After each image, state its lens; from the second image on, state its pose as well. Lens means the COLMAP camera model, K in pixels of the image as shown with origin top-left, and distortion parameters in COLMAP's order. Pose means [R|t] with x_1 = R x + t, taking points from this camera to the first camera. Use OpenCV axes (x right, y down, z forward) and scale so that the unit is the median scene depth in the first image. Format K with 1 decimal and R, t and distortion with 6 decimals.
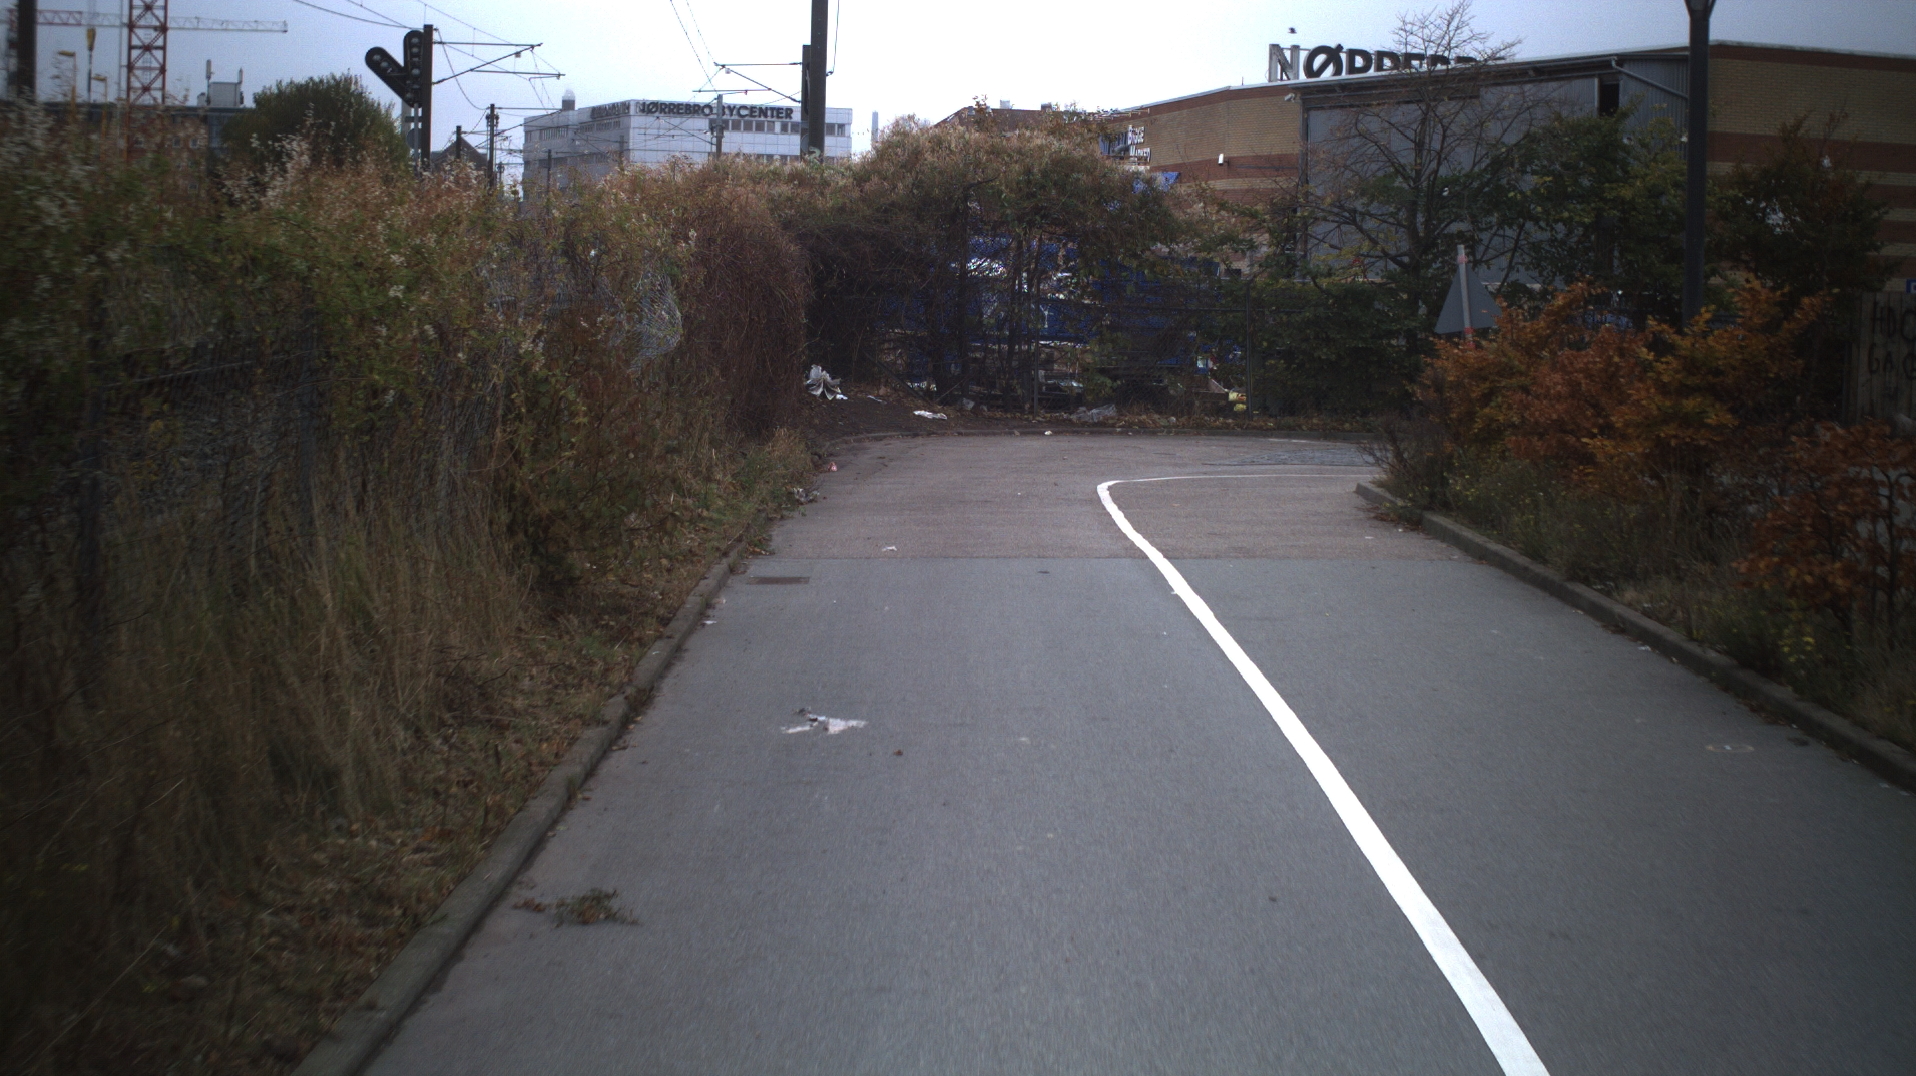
lens RADIAL K [[3733.6, 0, 958.0], [0, 3733.6, 538.0], [0, 0, 1]] dist [-0.295694, 0.266434]
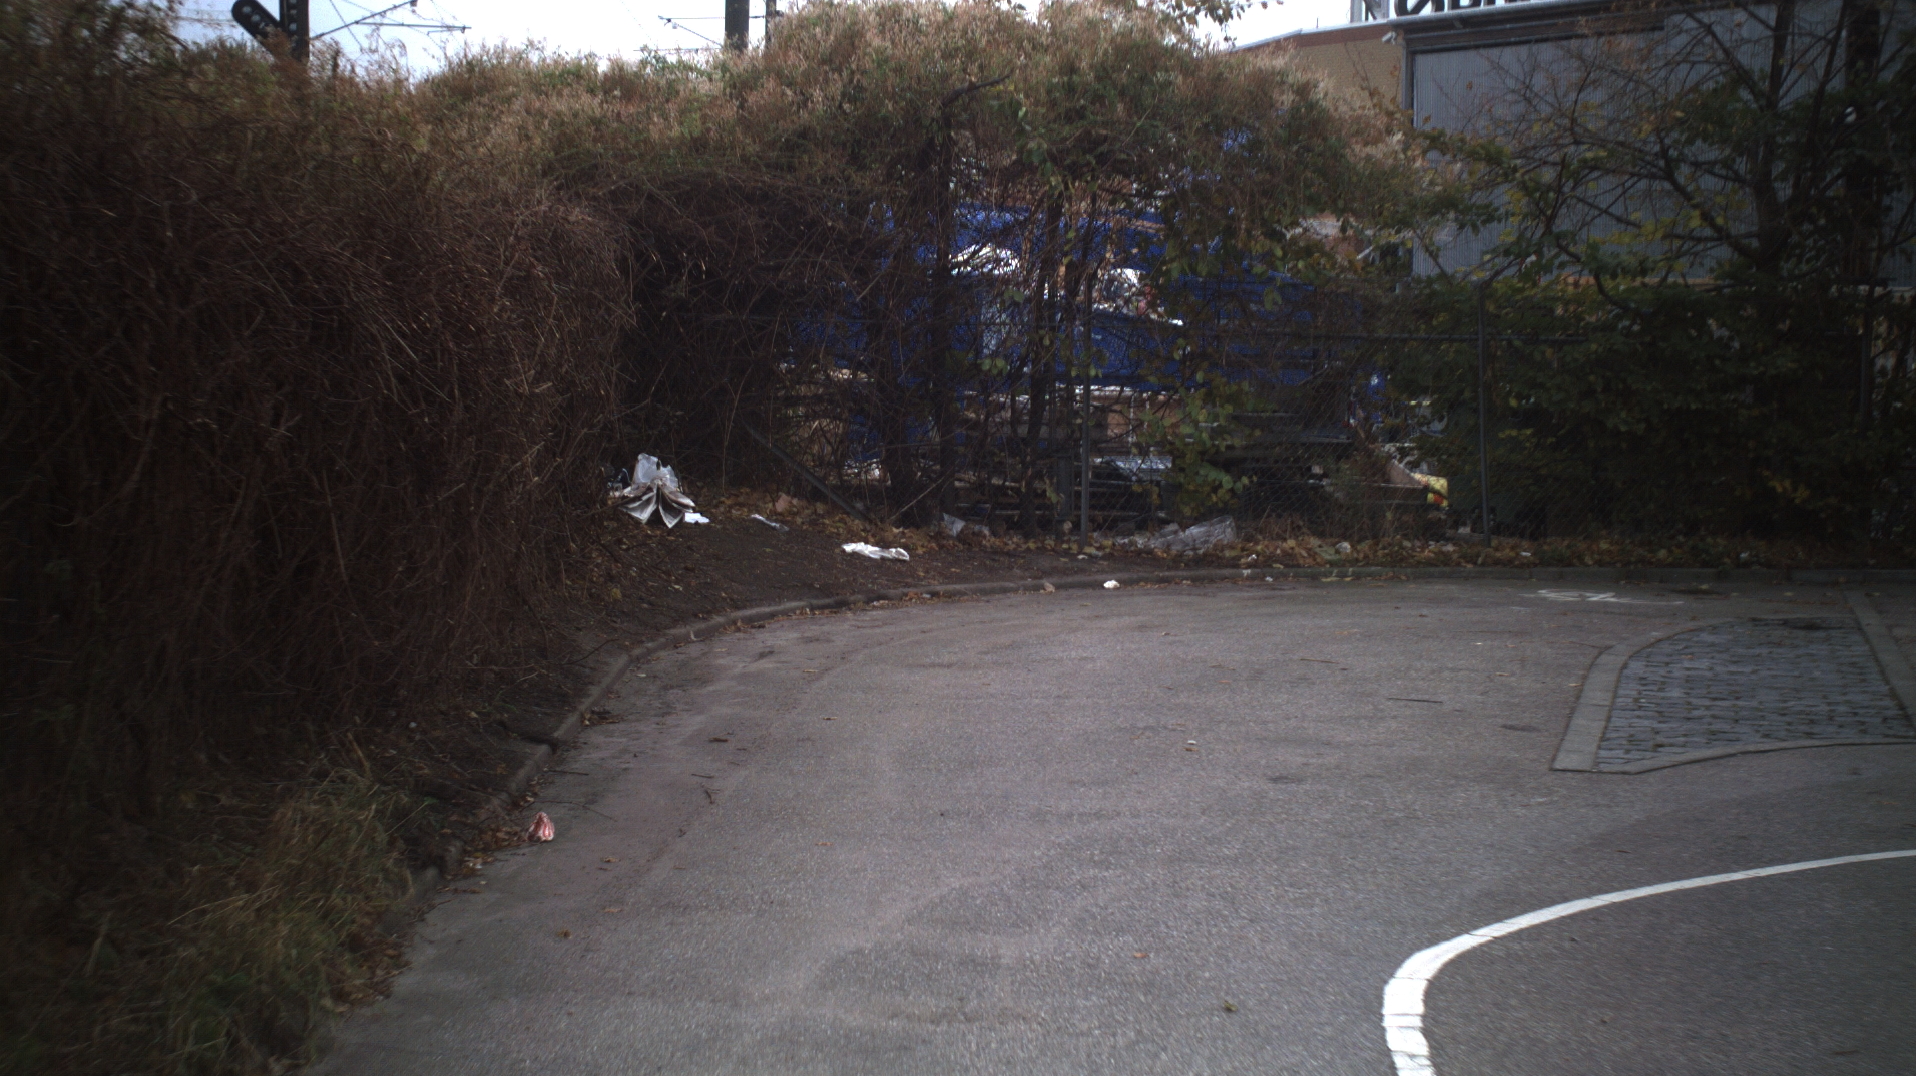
lens RADIAL K [[3710.5, 0, 957.7], [0, 3710.5, 623.8], [0, 0, 1]] dist [-0.233480, 0.104849]
pose [[0.999997, -0.002174, -0.001365, 0.003948], [0.002207, 0.999706, 0.024139, -0.033576], [0.001312, -0.024142, 0.999708, 0.477105]]
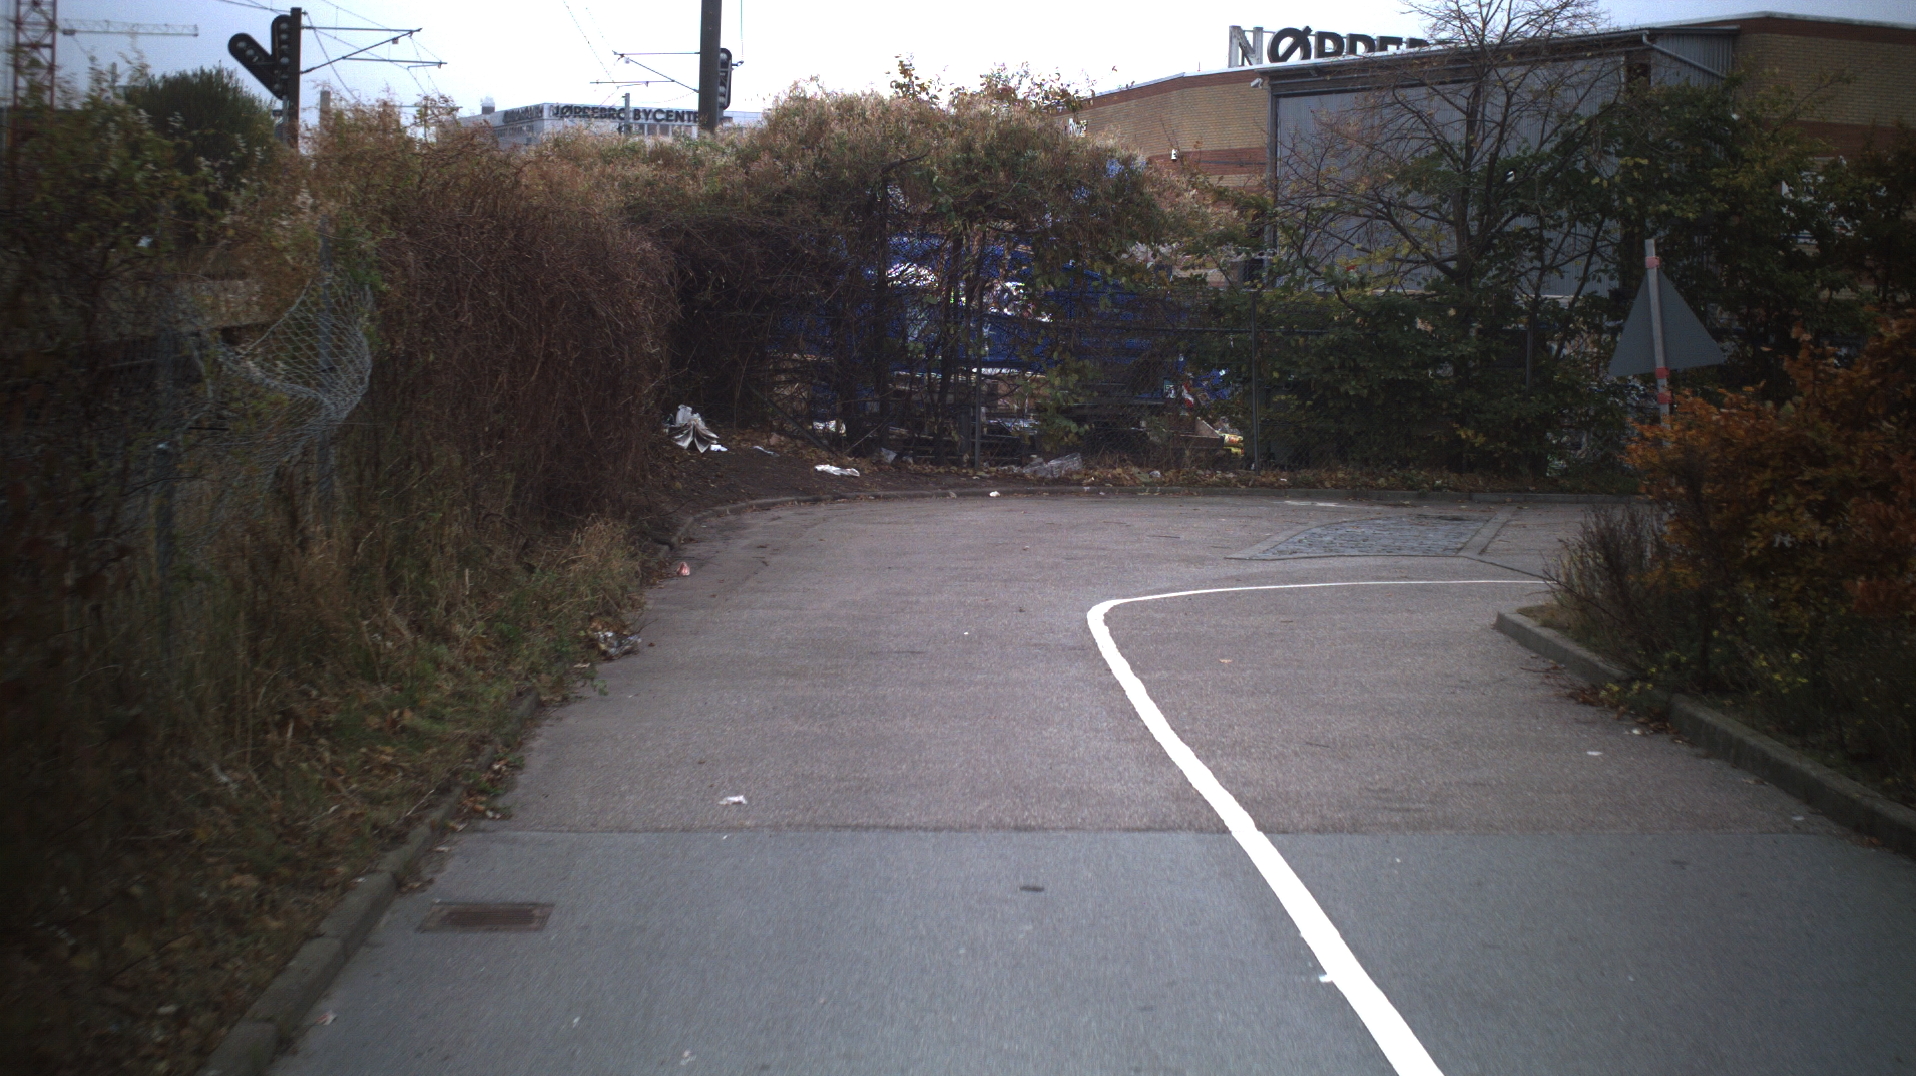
lens RADIAL K [[3733.6, 0, 958.0], [0, 3733.6, 538.0], [0, 0, 1]] dist [-0.295694, 0.266434]
pose [[0.999792, 0.000267, 0.020388, 0.001436], [-0.000215, 0.999997, -0.002541, -0.016680], [-0.020389, 0.002536, 0.999789, 0.236633]]
